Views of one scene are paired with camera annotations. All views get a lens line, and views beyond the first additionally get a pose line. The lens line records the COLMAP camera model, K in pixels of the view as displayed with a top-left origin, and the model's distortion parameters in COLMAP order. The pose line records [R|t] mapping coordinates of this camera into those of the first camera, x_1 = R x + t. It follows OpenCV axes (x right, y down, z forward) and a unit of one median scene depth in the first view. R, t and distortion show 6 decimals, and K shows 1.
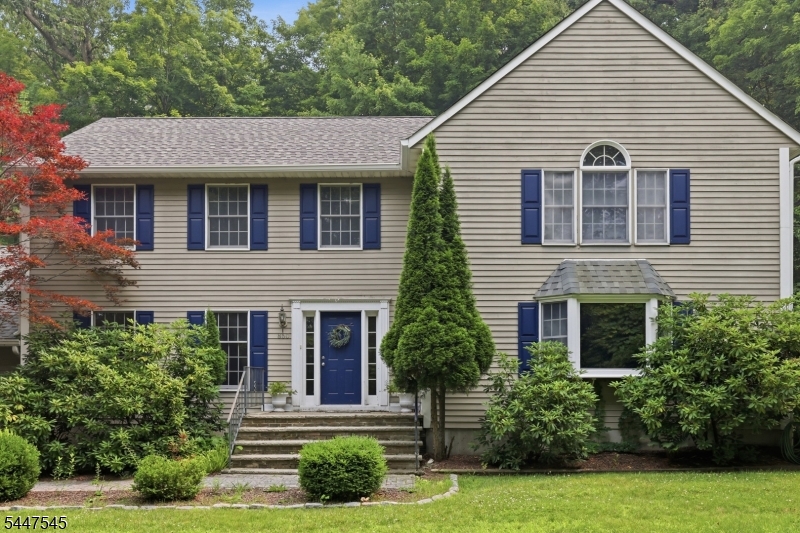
lens RADIAL K [[512.0, 0, 400.0], [0, 512.0, 276.6], [0, 0, 1]] dist [-0.001771, -0.000200]
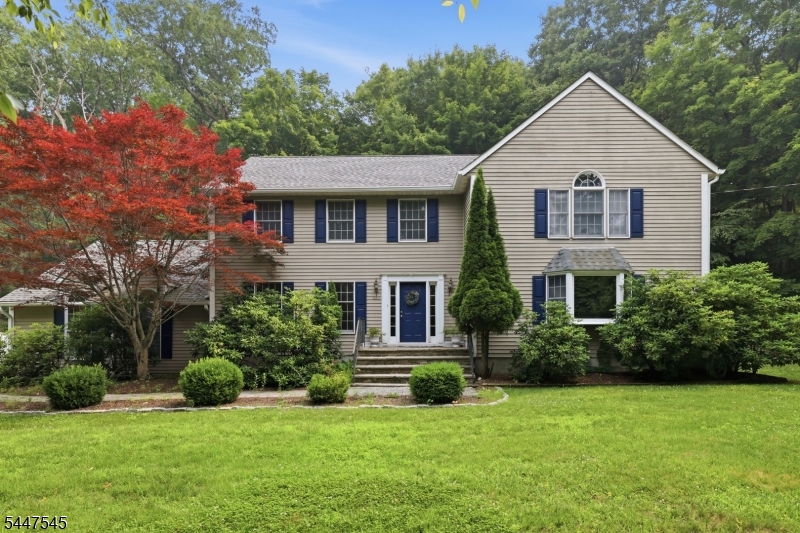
lens RADIAL K [[336.3, 0, 399.0], [0, 336.3, 262.9], [0, 0, 1]] dist [0.000420, 0.000050]
pose [[0.999981, -0.003040, -0.005274, -0.165138], [0.003081, 0.999964, 0.007916, 0.002400], [0.005250, -0.007932, 0.999955, -0.013963]]
